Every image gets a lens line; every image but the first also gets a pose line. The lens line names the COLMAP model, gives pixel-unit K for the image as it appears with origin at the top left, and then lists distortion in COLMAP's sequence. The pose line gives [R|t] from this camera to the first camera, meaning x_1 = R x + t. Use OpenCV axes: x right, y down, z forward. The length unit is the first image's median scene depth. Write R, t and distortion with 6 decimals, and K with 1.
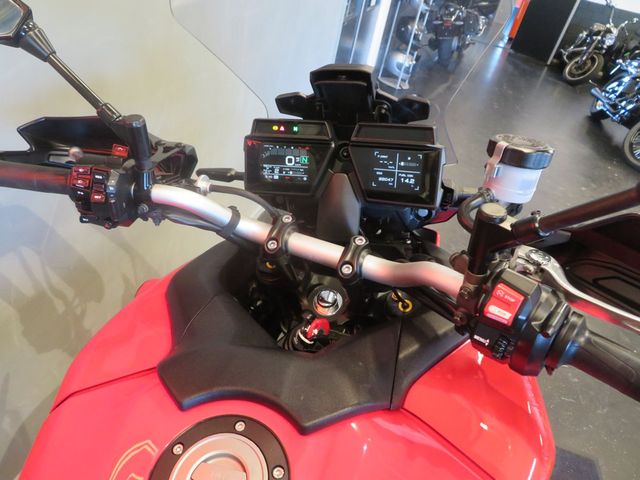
lens RADIAL K [[463.7, 0, 323.9], [0, 463.7, 239.1], [0, 0, 1]] dist [-0.011724, 0.017625]
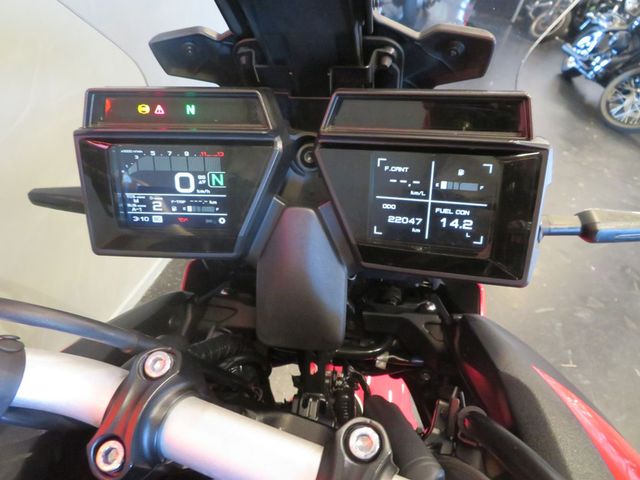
lens RADIAL K [[463.7, 0, 316.4], [0, 463.7, 238.3], [0, 0, 1]] dist [-0.011724, 0.017625]
pose [[0.997493, -0.050801, 0.049260, 0.027625], [0.047600, 0.996806, 0.064119, -0.136822], [-0.052360, -0.061614, 0.996726, 0.542331]]
